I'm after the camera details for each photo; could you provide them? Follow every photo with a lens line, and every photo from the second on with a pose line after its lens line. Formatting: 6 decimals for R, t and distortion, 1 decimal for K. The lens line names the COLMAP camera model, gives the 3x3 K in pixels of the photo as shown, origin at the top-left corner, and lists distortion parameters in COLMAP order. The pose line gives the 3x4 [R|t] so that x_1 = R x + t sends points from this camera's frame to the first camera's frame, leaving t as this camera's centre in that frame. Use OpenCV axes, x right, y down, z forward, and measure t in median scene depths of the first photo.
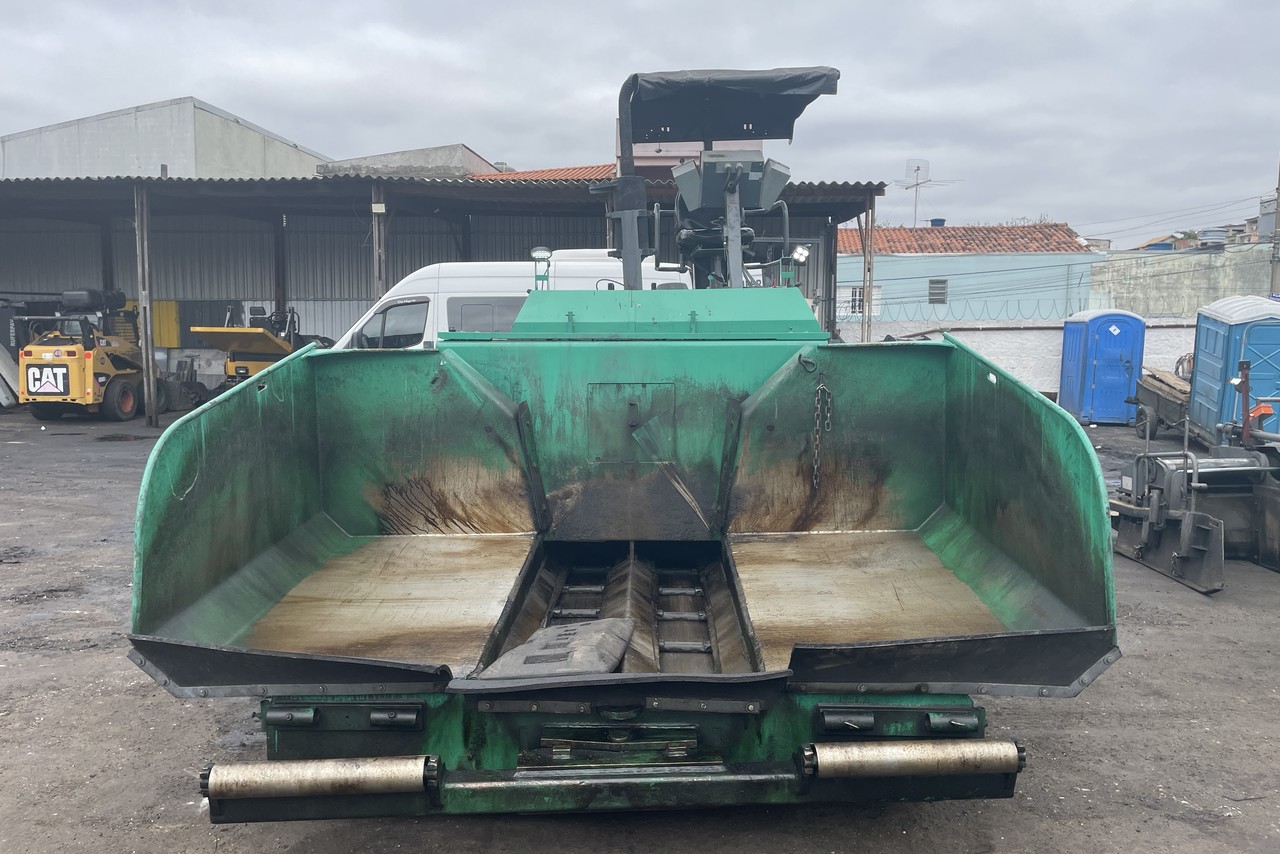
lens RADIAL K [[964.4, 0, 640.0], [0, 964.4, 427.0], [0, 0, 1]] dist [0.110607, -0.152718]
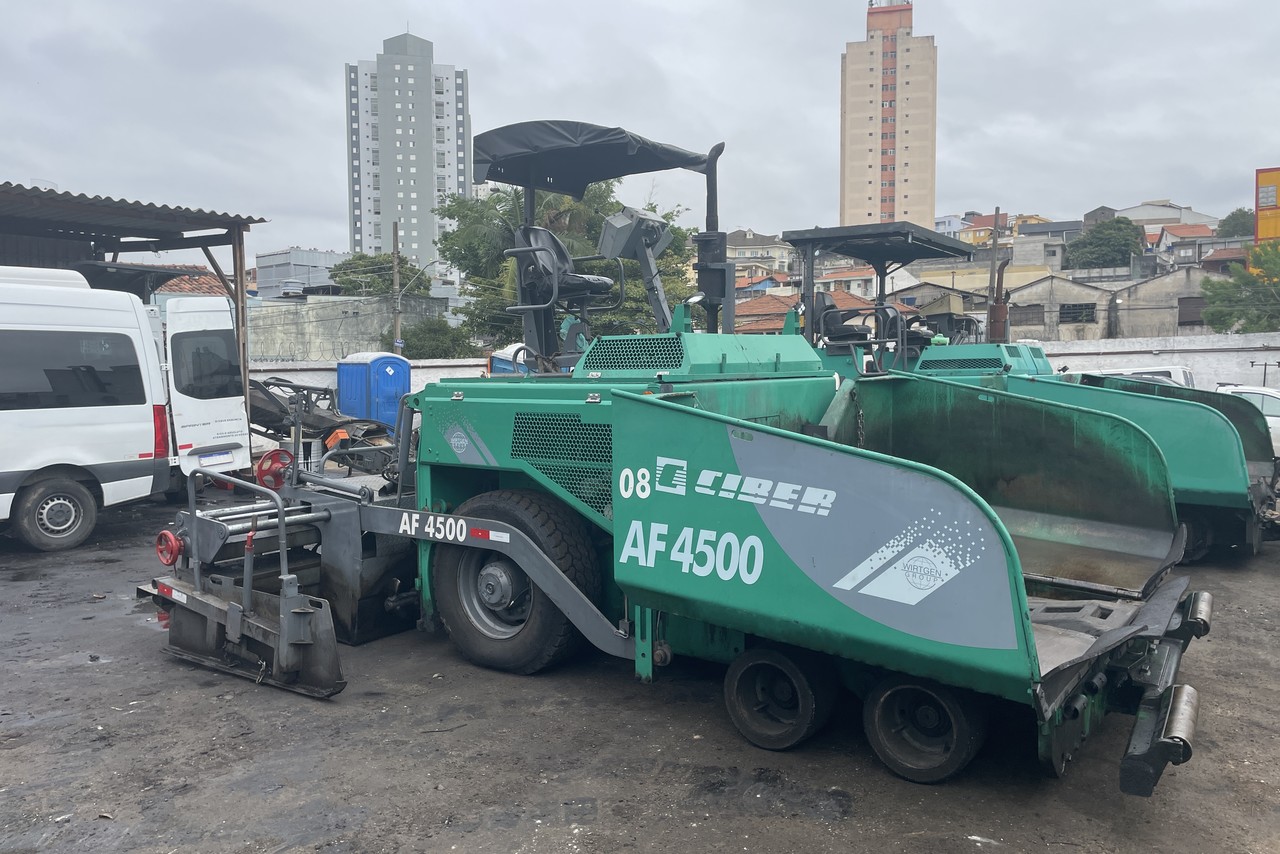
lens RADIAL K [[964.4, 0, 640.0], [0, 964.4, 427.0], [0, 0, 1]] dist [0.110607, -0.152718]
pose [[0.571967, -0.059735, 0.818099, -0.777789], [0.093964, 0.995551, 0.006998, -0.042830], [-0.814877, 0.072869, 0.575035, 0.364291]]
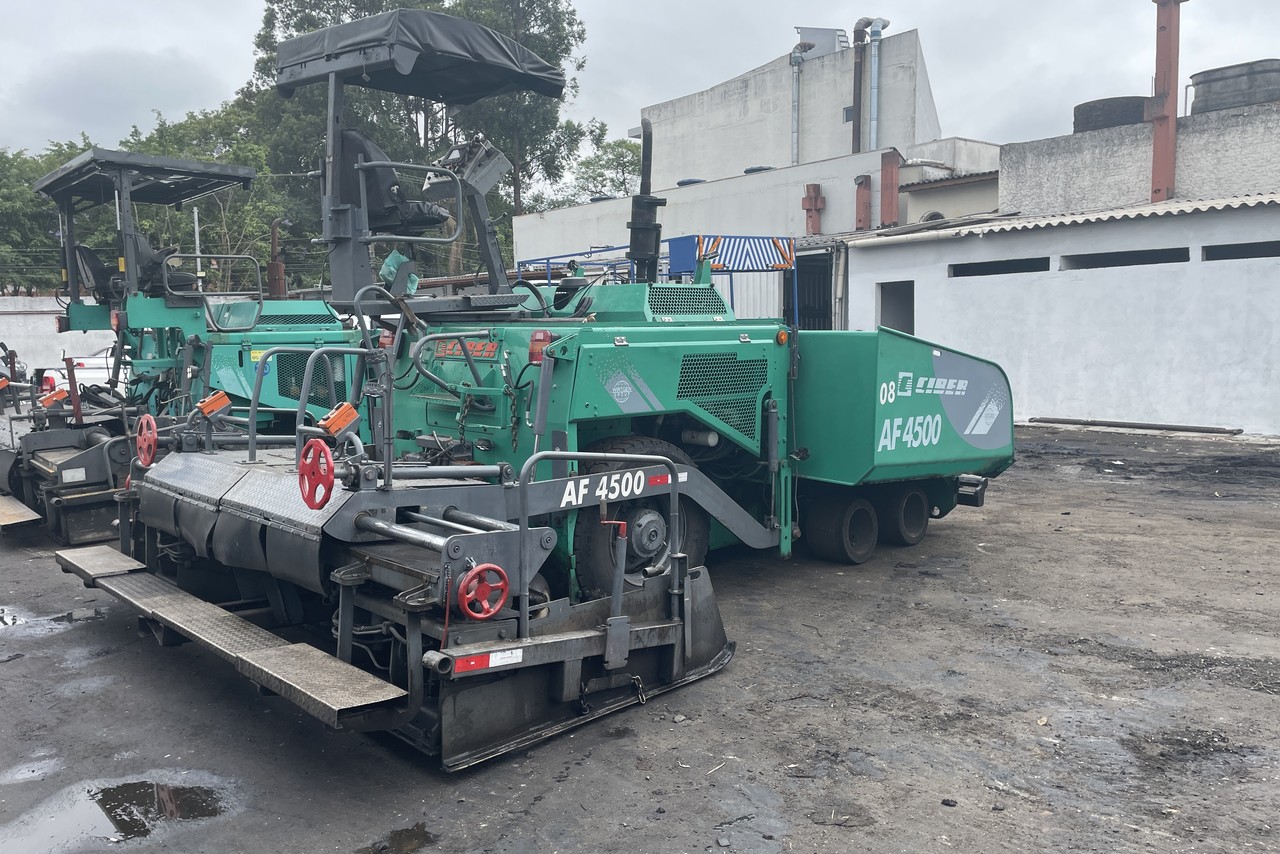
lens RADIAL K [[964.4, 0, 640.0], [0, 964.4, 427.0], [0, 0, 1]] dist [0.110607, -0.152718]
pose [[-0.693007, -0.077873, 0.716712, -0.722644], [0.077097, 0.980443, 0.181074, -0.277823], [-0.716796, 0.180742, -0.673450, 2.839308]]
